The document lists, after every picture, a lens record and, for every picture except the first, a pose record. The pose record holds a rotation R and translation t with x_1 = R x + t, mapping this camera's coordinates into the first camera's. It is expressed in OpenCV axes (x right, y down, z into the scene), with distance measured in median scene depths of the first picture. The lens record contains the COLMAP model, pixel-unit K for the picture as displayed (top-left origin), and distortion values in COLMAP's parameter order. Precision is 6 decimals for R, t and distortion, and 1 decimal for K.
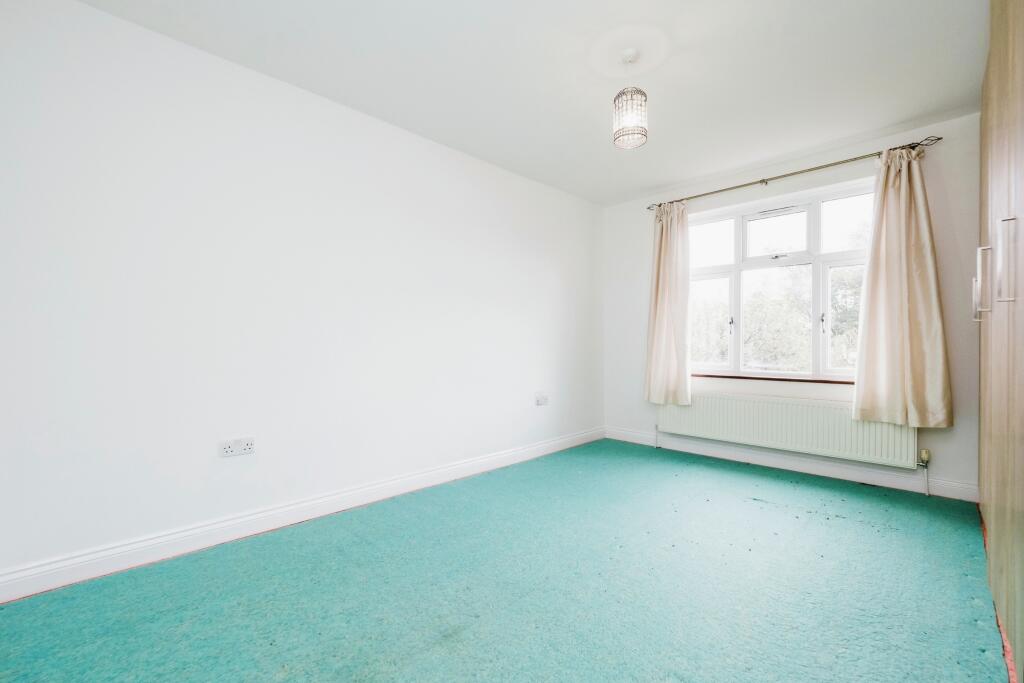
lens RADIAL K [[444.5, 0, 516.3], [0, 444.5, 353.3], [0, 0, 1]] dist [0.025730, -0.005297]
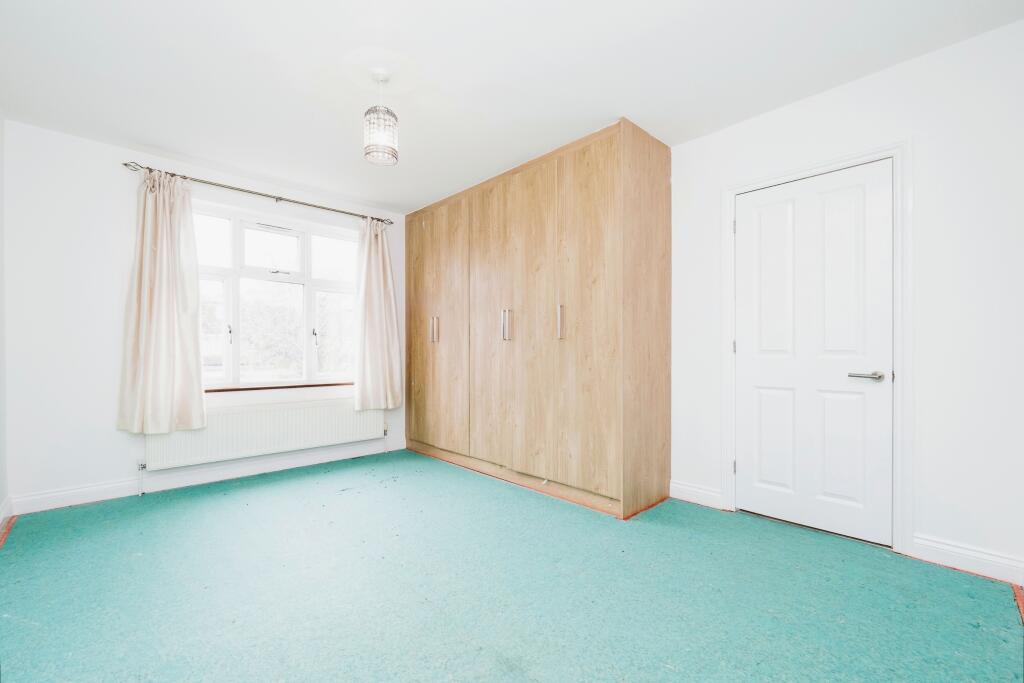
lens RADIAL K [[444.5, 0, 516.3], [0, 444.5, 353.3], [0, 0, 1]] dist [0.025730, -0.005297]
pose [[0.045039, -0.003296, 0.998980, -0.470282], [0.019530, 0.999806, 0.002418, -0.013502], [-0.998794, 0.019401, 0.045095, 0.404039]]
